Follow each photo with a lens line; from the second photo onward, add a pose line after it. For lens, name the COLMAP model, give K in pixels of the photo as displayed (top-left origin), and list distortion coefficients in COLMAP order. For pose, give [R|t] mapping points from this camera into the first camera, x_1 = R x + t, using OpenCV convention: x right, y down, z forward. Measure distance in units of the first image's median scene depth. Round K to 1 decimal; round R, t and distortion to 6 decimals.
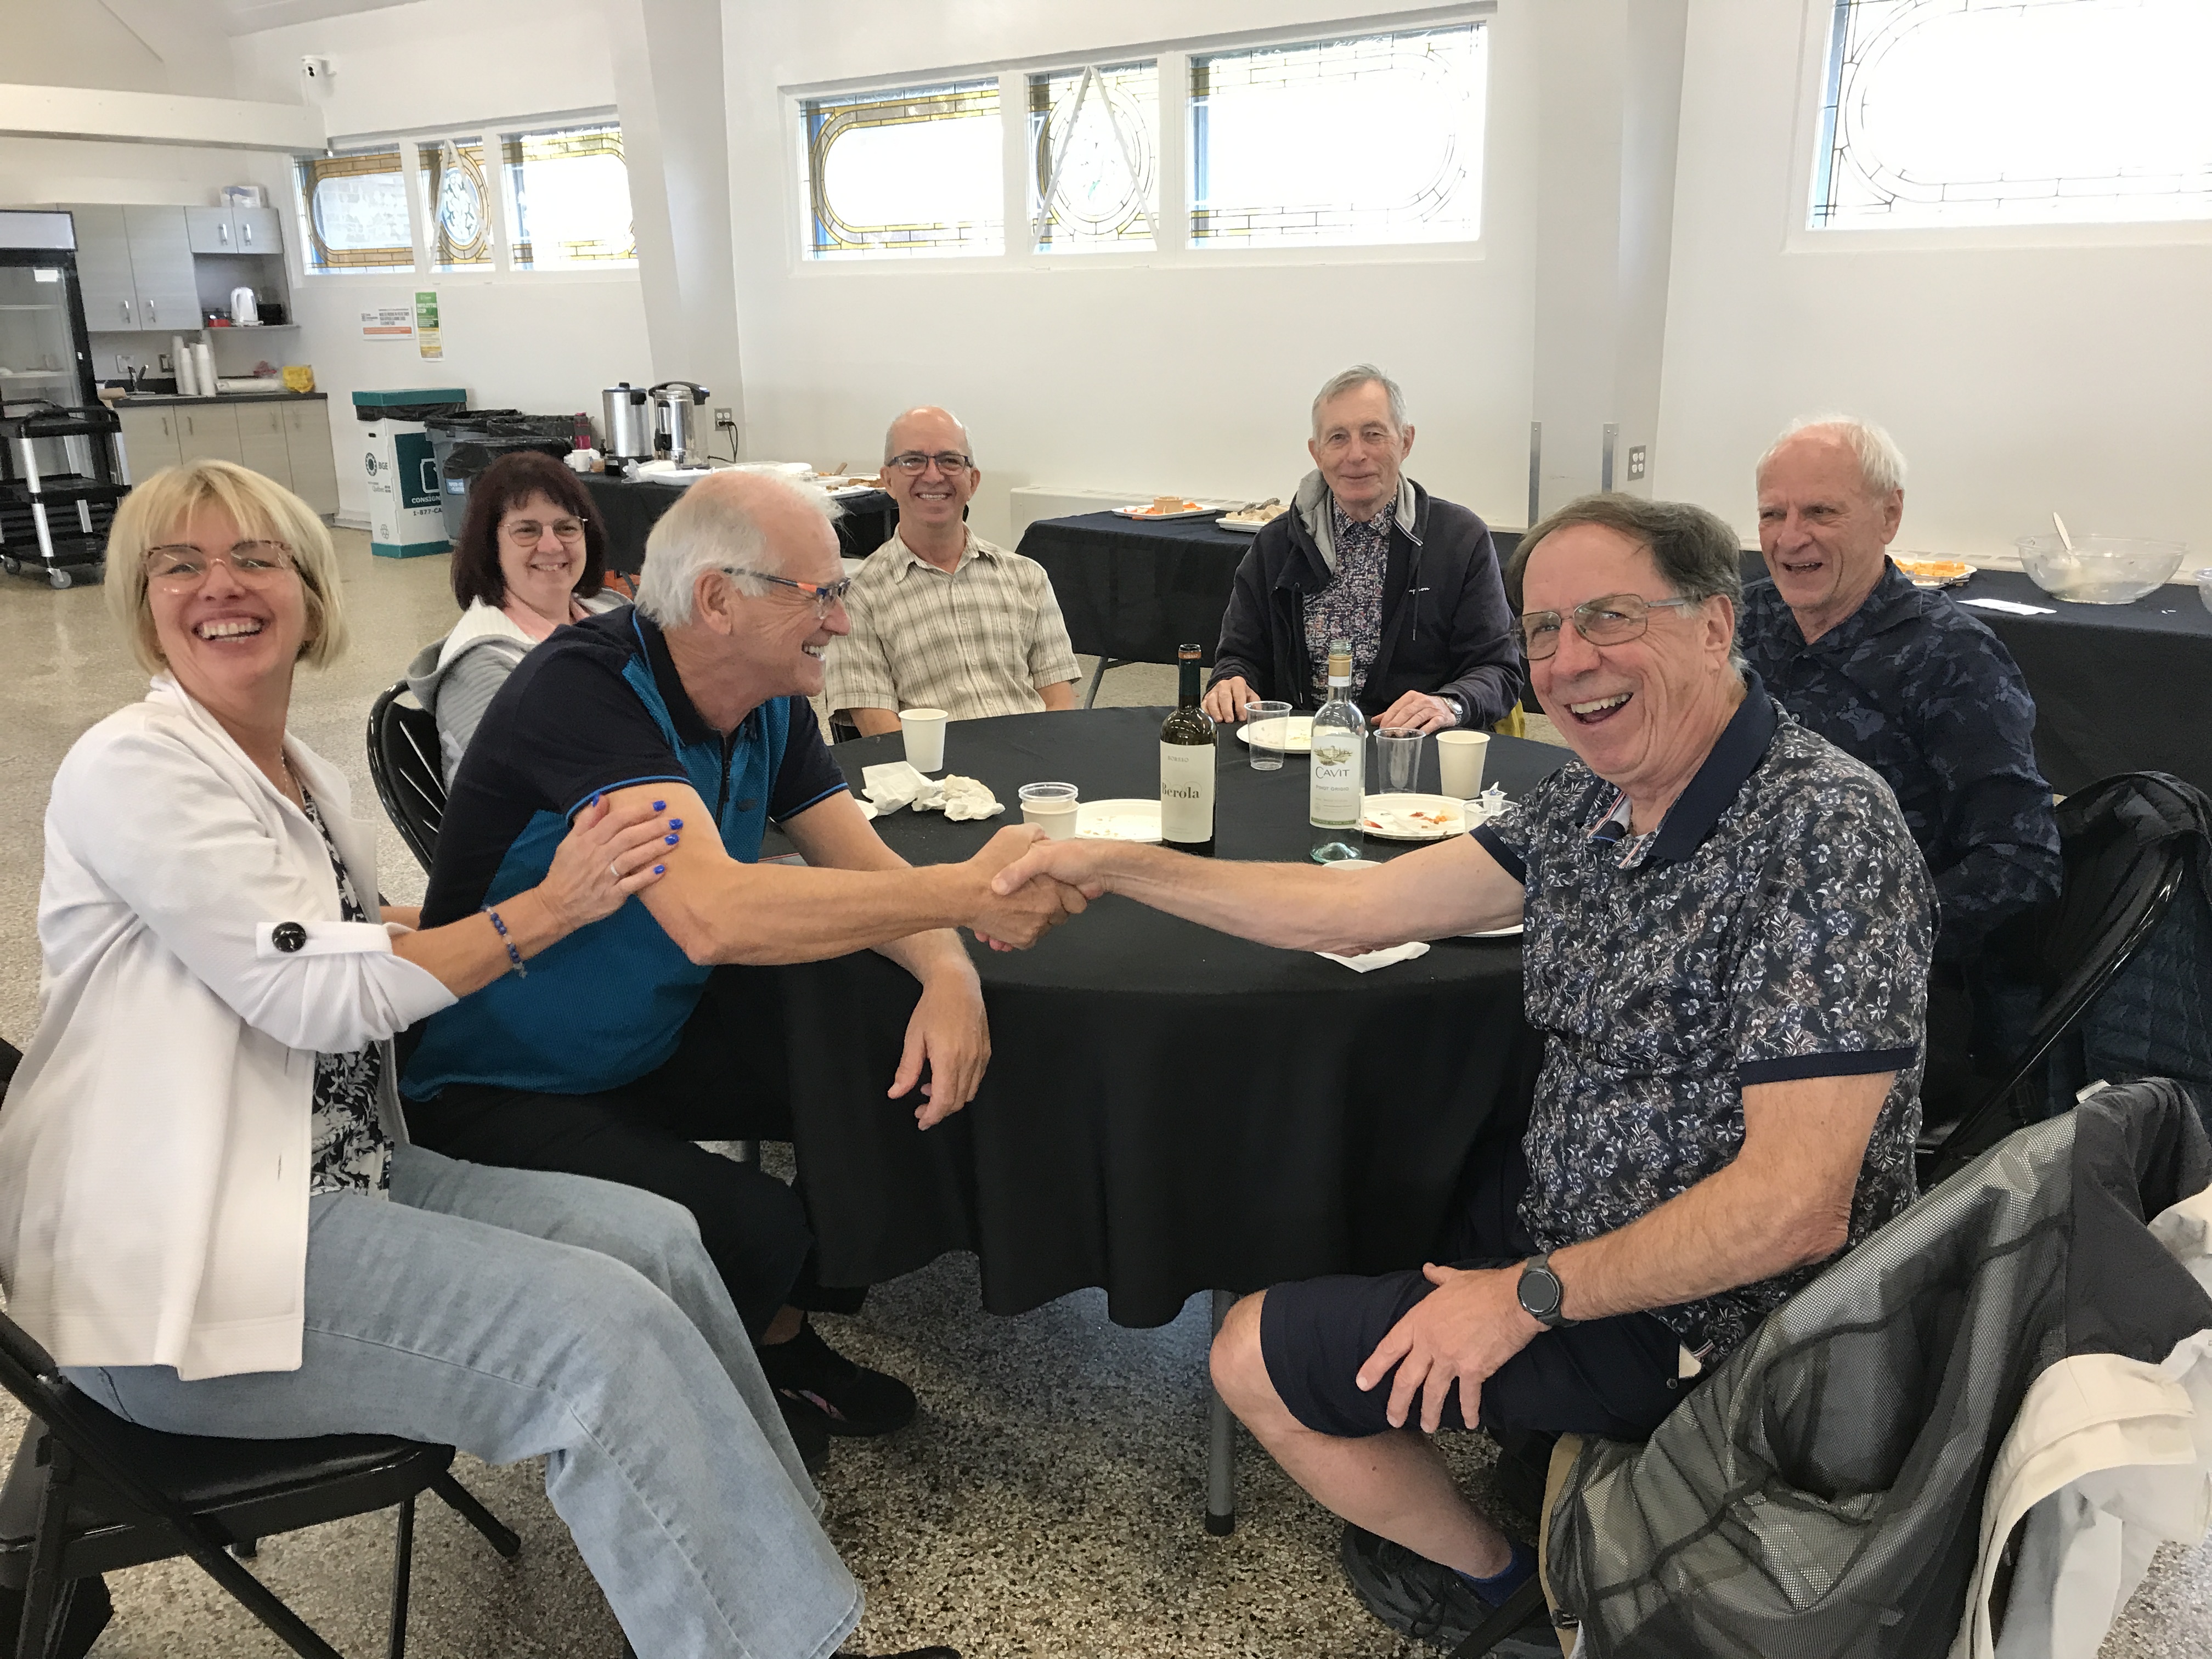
lens RADIAL K [[1799.6, 0, 1105.9], [0, 1799.6, 827.5], [0, 0, 1]] dist [0.051488, -0.013490]
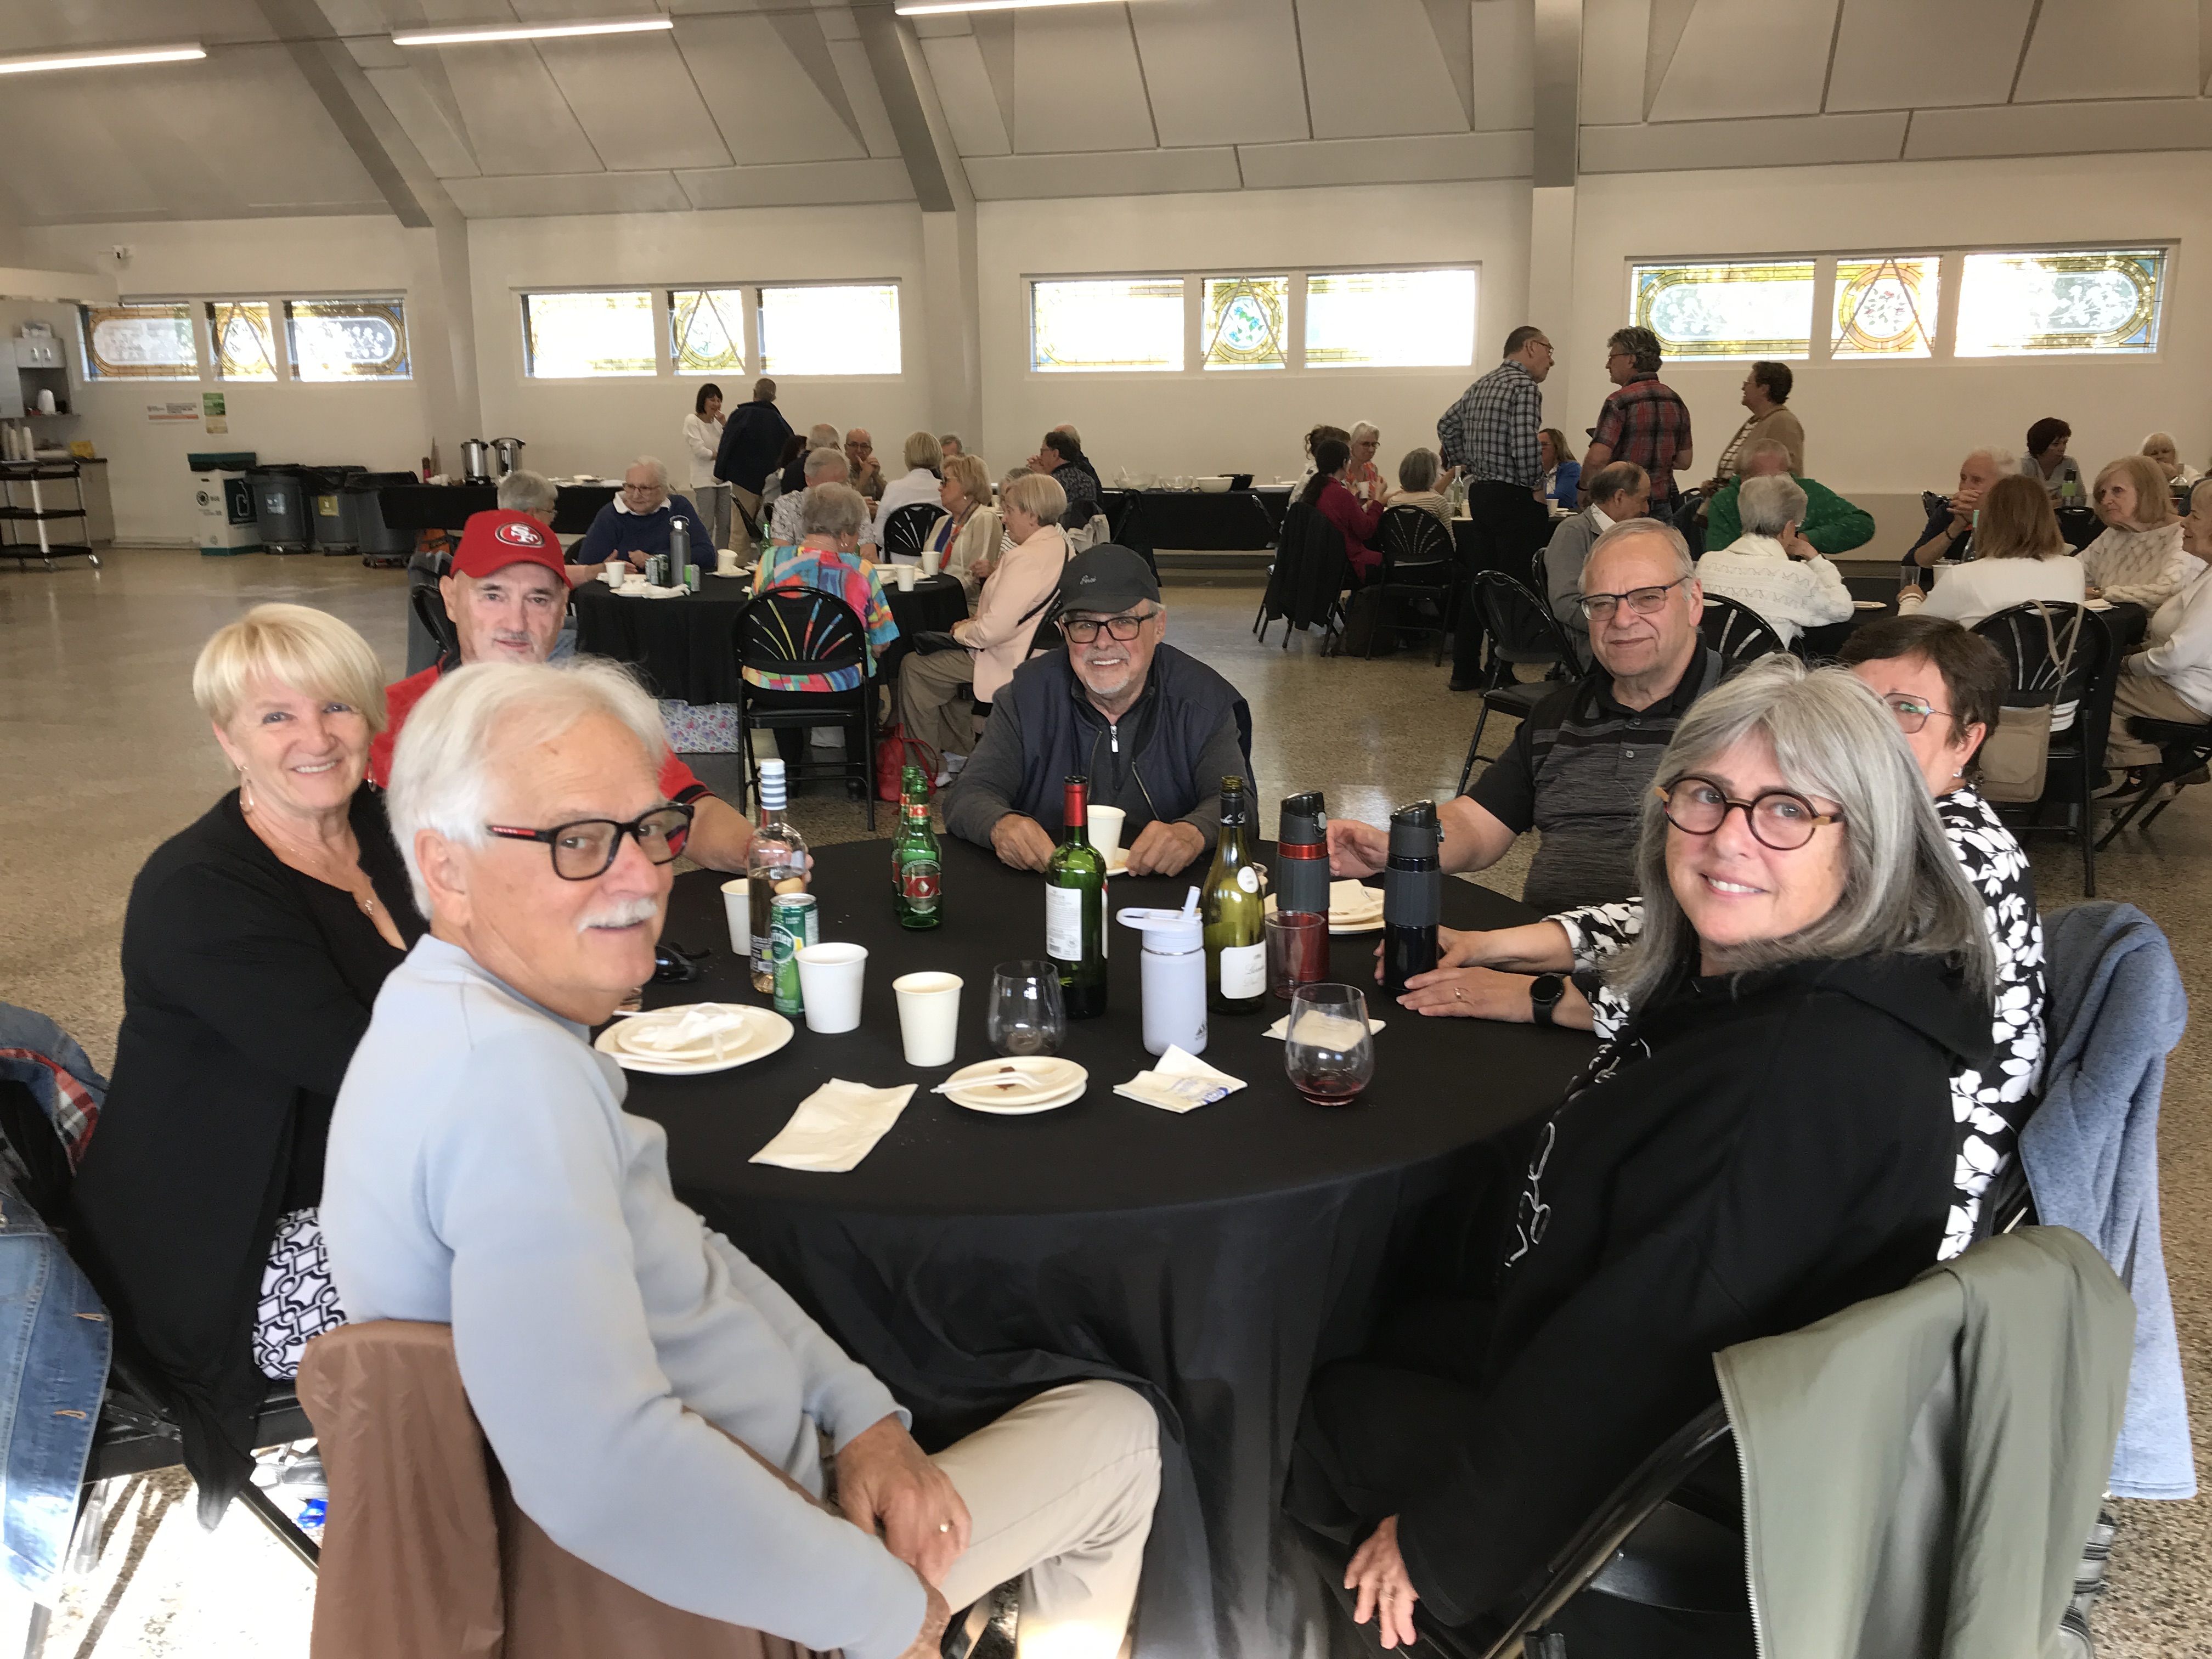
lens RADIAL K [[1799.6, 0, 1105.3], [0, 1799.6, 834.9], [0, 0, 1]] dist [0.051488, -0.013490]
pose [[0.915146, -0.098493, 0.390906, -0.332142], [0.116849, 0.992874, -0.023388, 0.227304], [-0.385817, 0.067080, 0.920133, -0.775200]]
